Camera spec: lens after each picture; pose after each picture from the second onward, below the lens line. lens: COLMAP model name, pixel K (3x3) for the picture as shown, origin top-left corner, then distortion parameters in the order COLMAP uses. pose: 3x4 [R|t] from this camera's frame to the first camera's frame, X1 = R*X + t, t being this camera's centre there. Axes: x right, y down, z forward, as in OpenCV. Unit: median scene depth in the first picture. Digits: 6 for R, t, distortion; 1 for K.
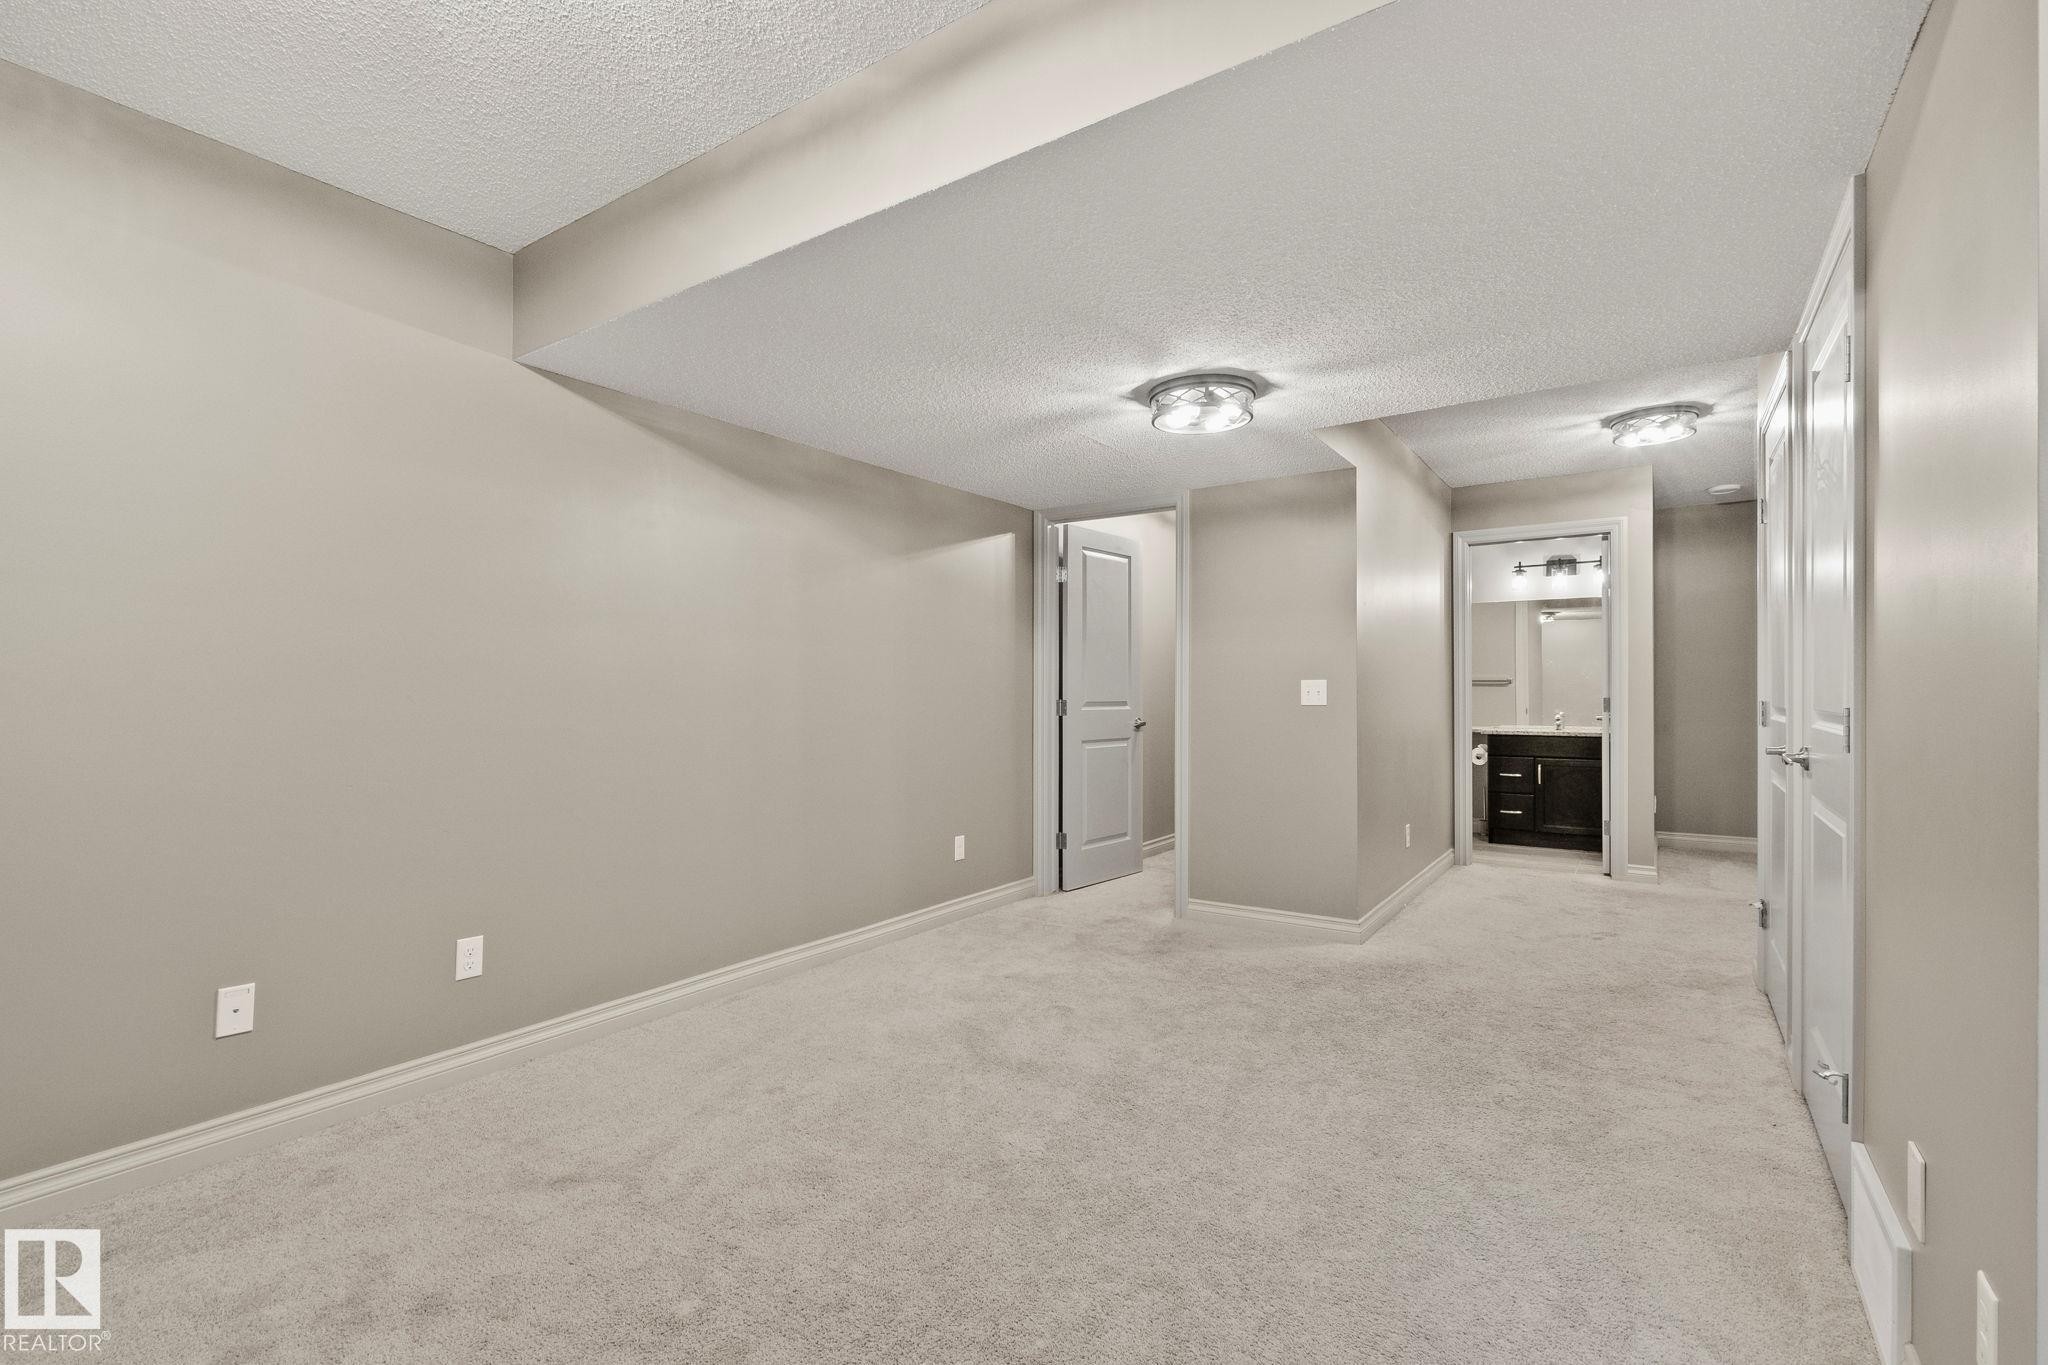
lens RADIAL K [[922.3, 0, 1029.5], [0, 922.3, 688.2], [0, 0, 1]] dist [0.002924, -0.000087]
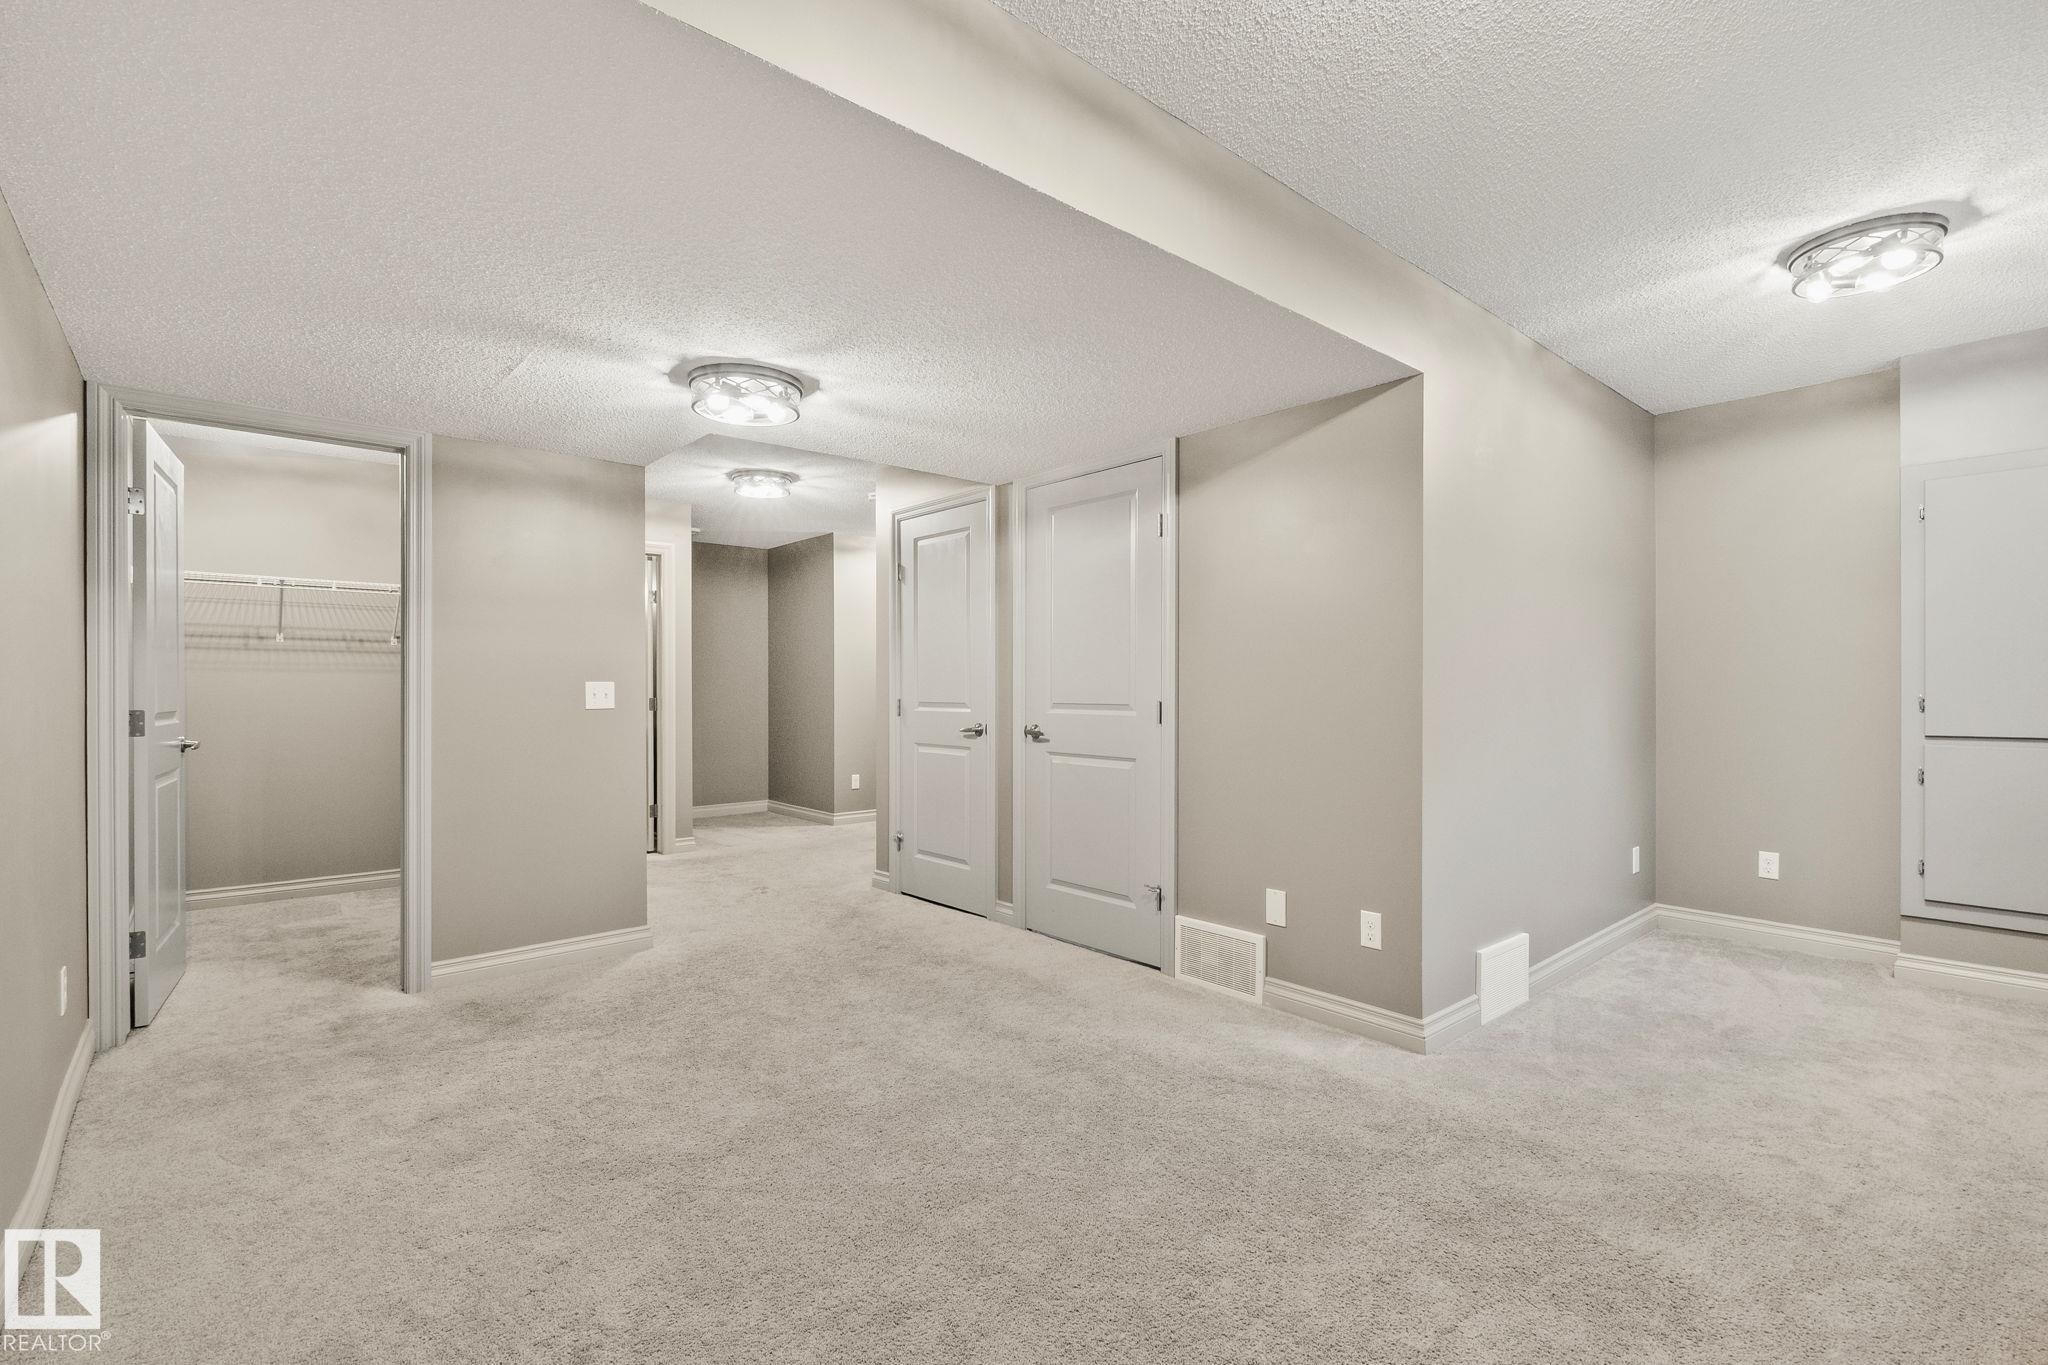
lens RADIAL K [[922.3, 0, 1029.5], [0, 922.3, 688.2], [0, 0, 1]] dist [0.002924, -0.000087]
pose [[0.238202, 0.001495, 0.971215, -0.561499], [-0.001878, 0.999998, -0.001078, -0.002400], [-0.971214, -0.001567, 0.238204, 0.404424]]
